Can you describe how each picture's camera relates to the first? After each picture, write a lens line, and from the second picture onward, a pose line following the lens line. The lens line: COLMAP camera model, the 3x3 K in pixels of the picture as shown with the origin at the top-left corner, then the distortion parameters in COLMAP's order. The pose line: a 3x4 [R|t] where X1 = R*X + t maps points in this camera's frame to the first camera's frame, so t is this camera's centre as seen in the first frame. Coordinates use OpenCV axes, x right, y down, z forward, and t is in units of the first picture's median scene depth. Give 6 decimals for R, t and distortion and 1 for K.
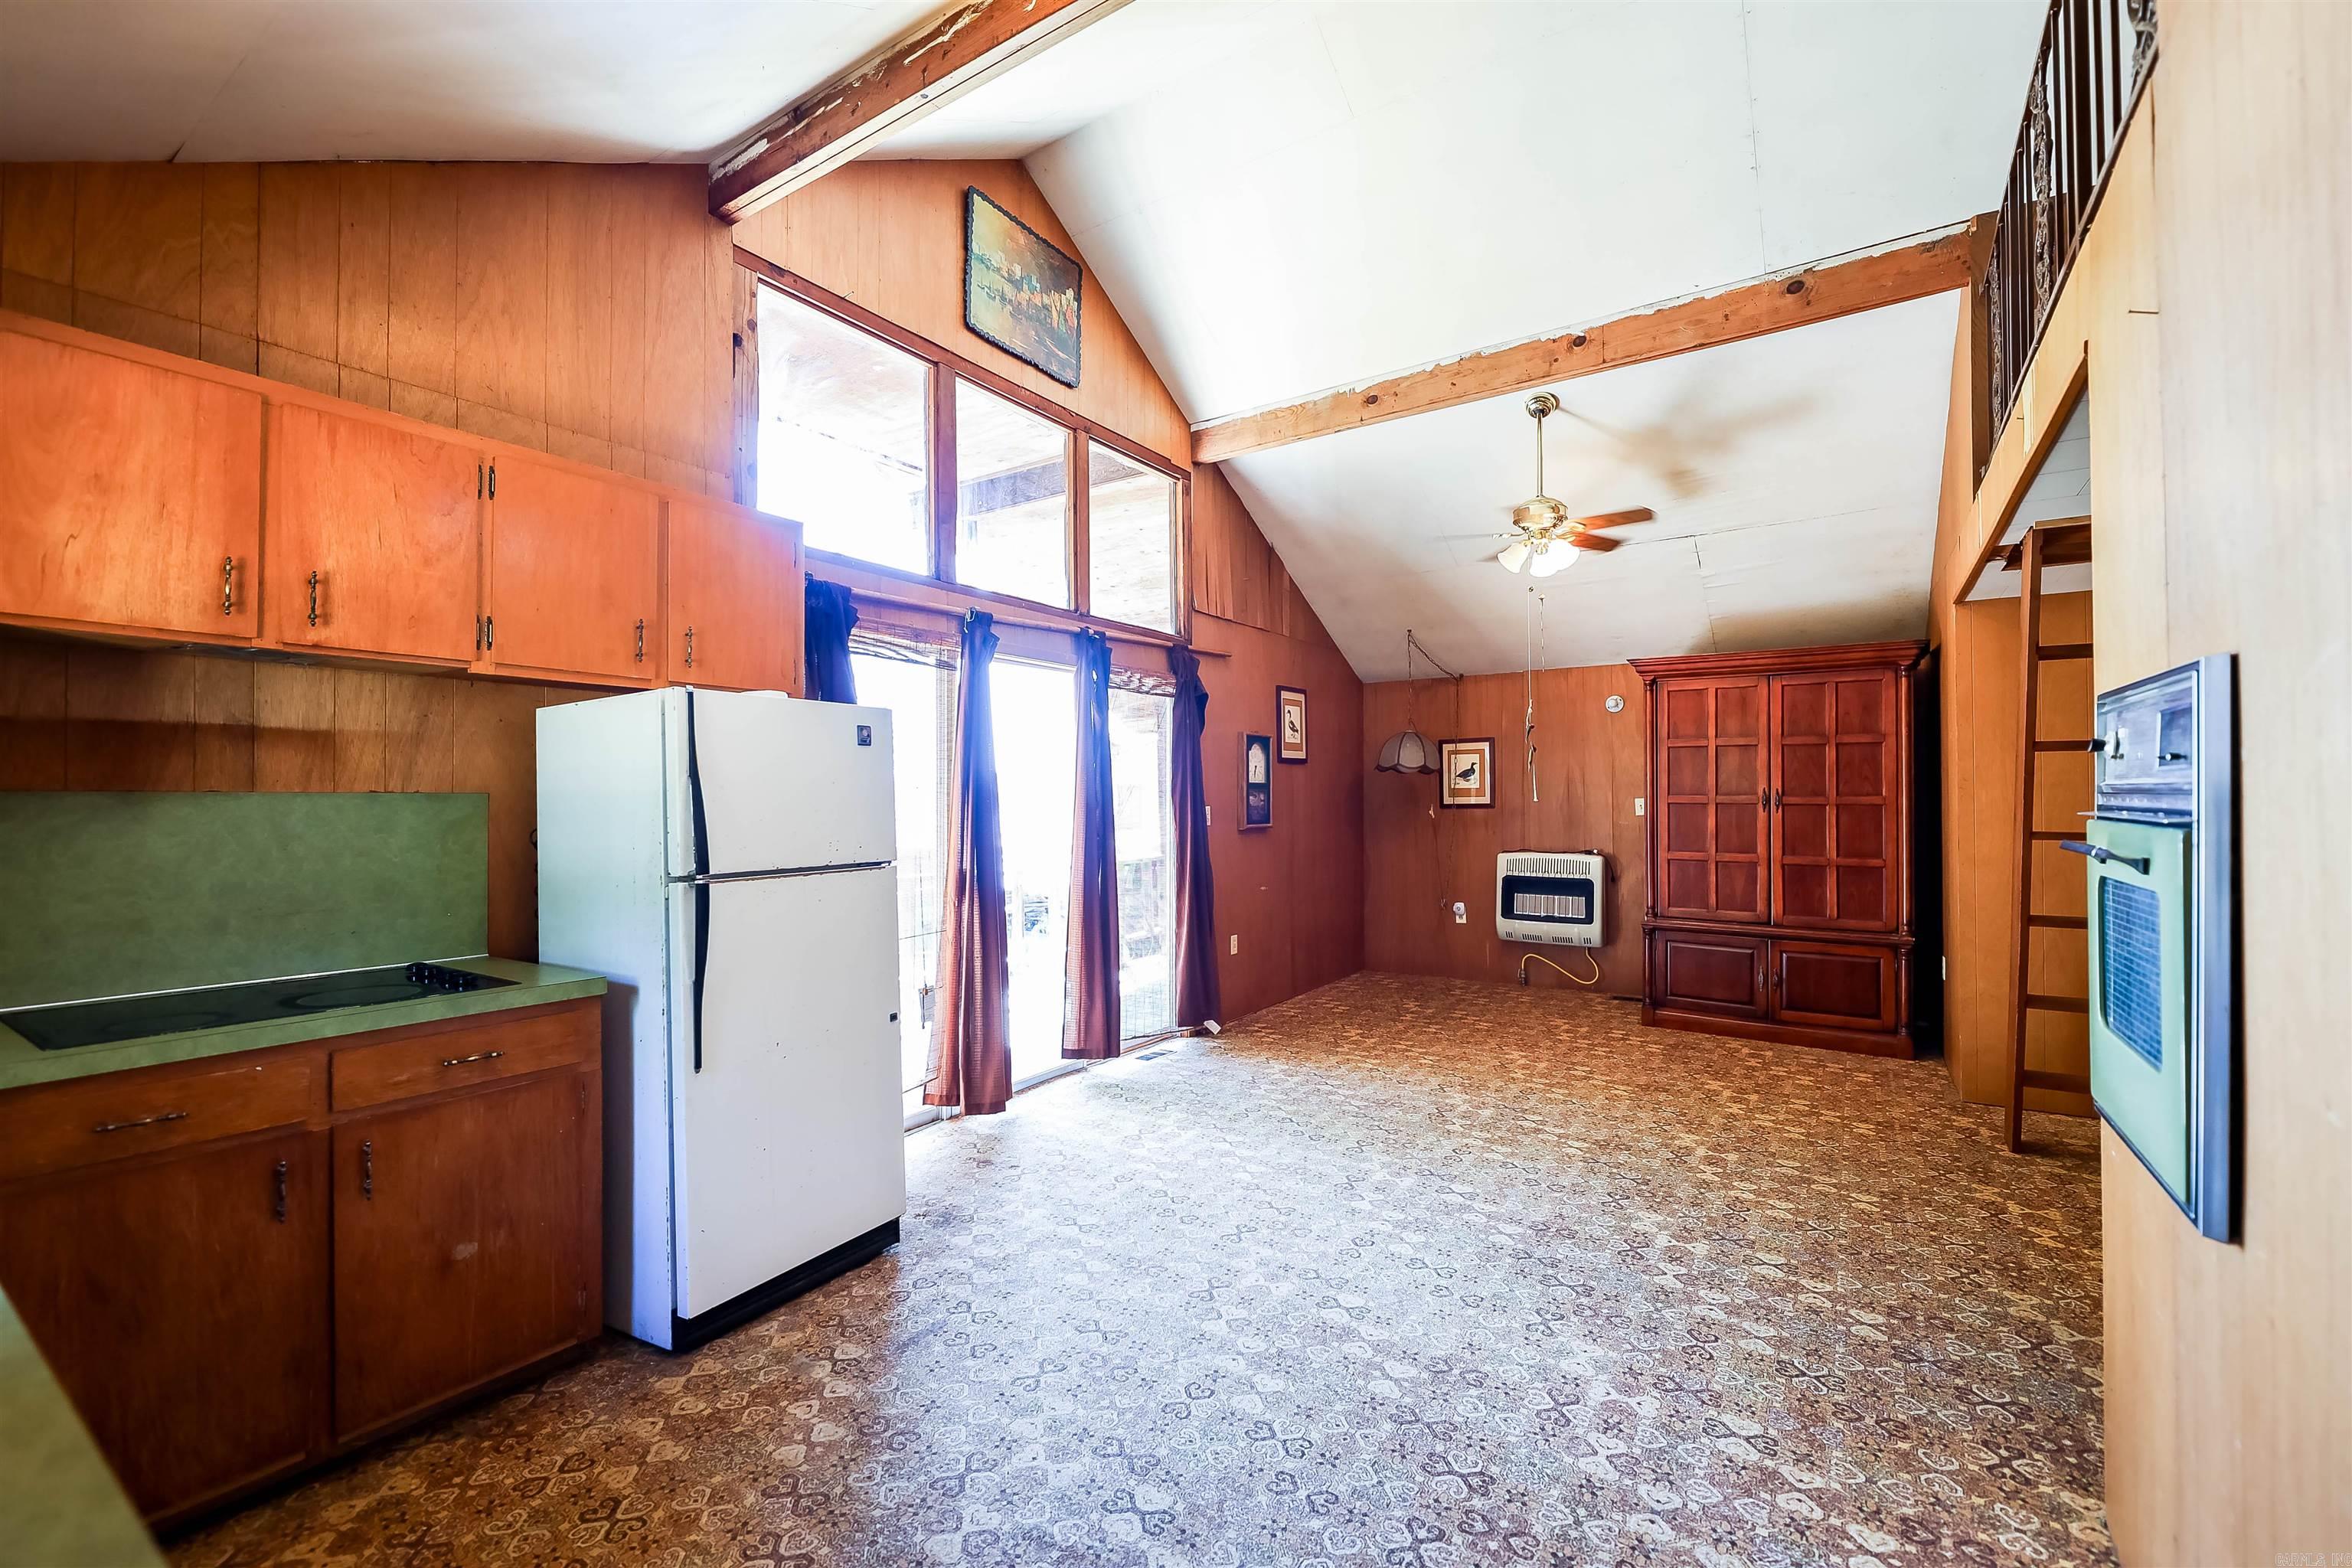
lens RADIAL K [[992.6, 0, 1174.1], [0, 992.6, 795.4], [0, 0, 1]] dist [0.001022, -0.000742]
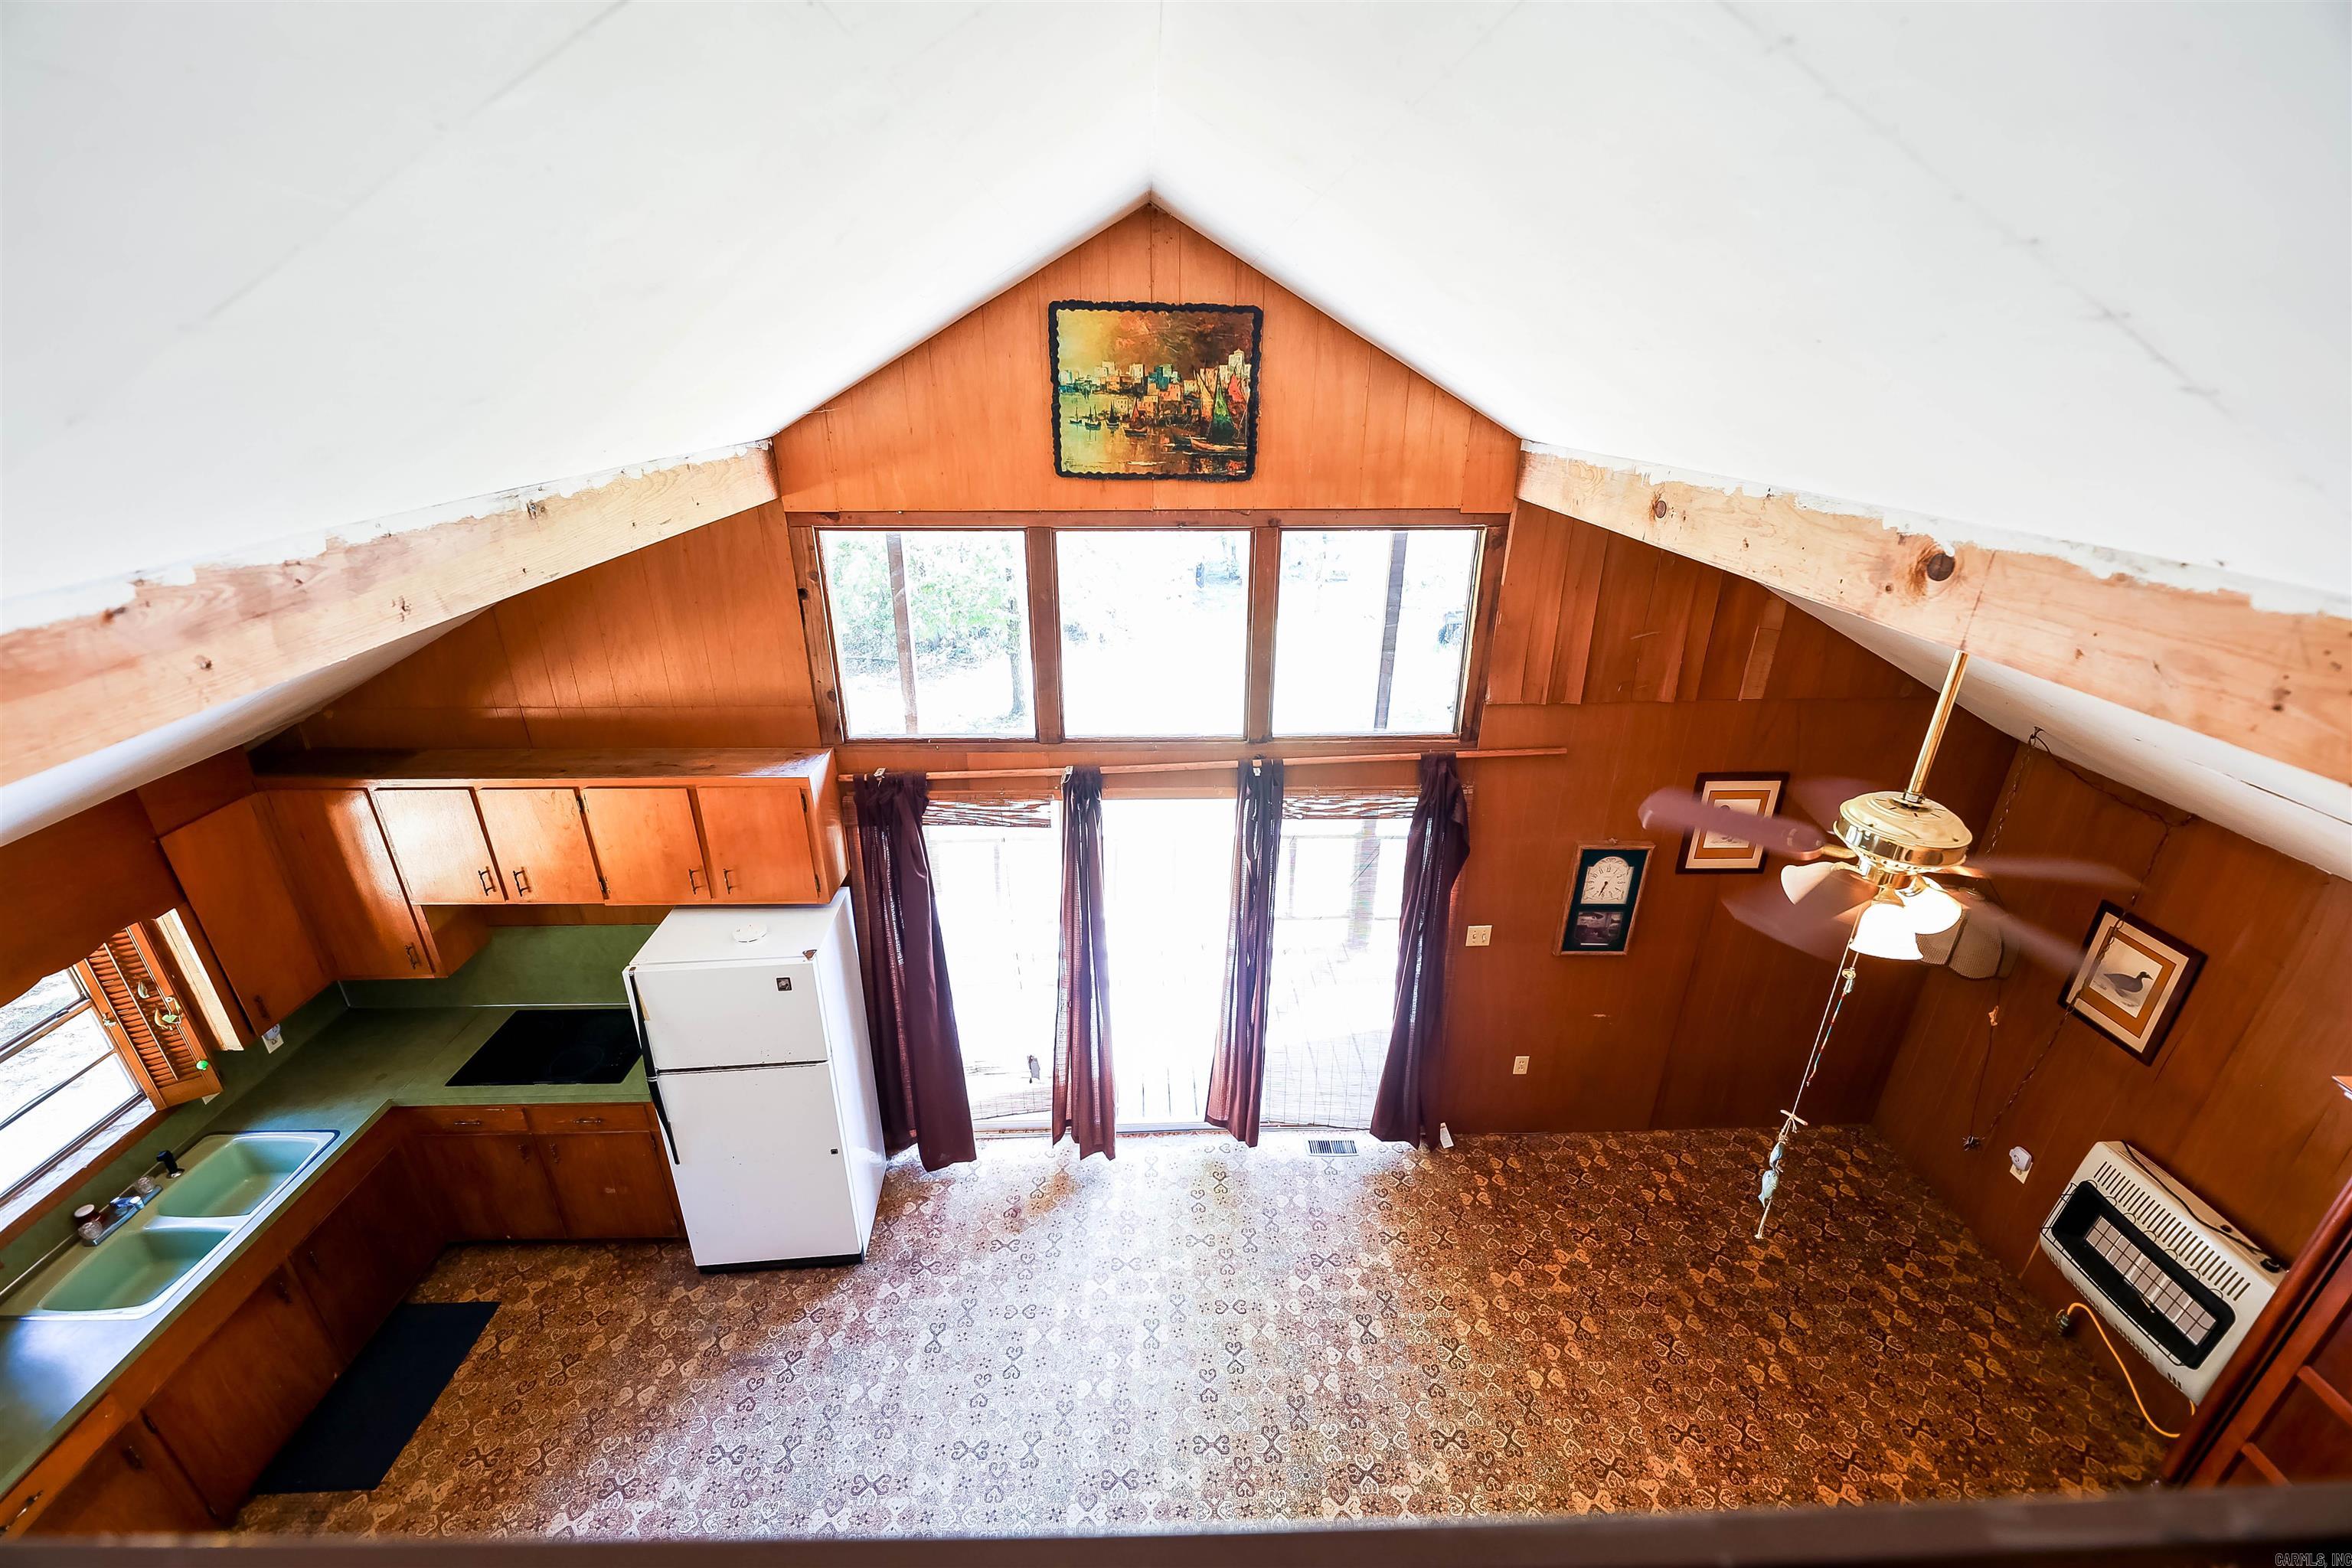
lens RADIAL K [[943.4, 0, 1168.5], [0, 943.4, 781.9], [0, 0, 1]] dist [-0.002392, -0.000980]
pose [[0.583199, 0.333213, -0.740842, 0.569580], [-0.003083, 0.912899, 0.408173, -0.564201], [0.812323, -0.235762, 0.533430, 0.554959]]
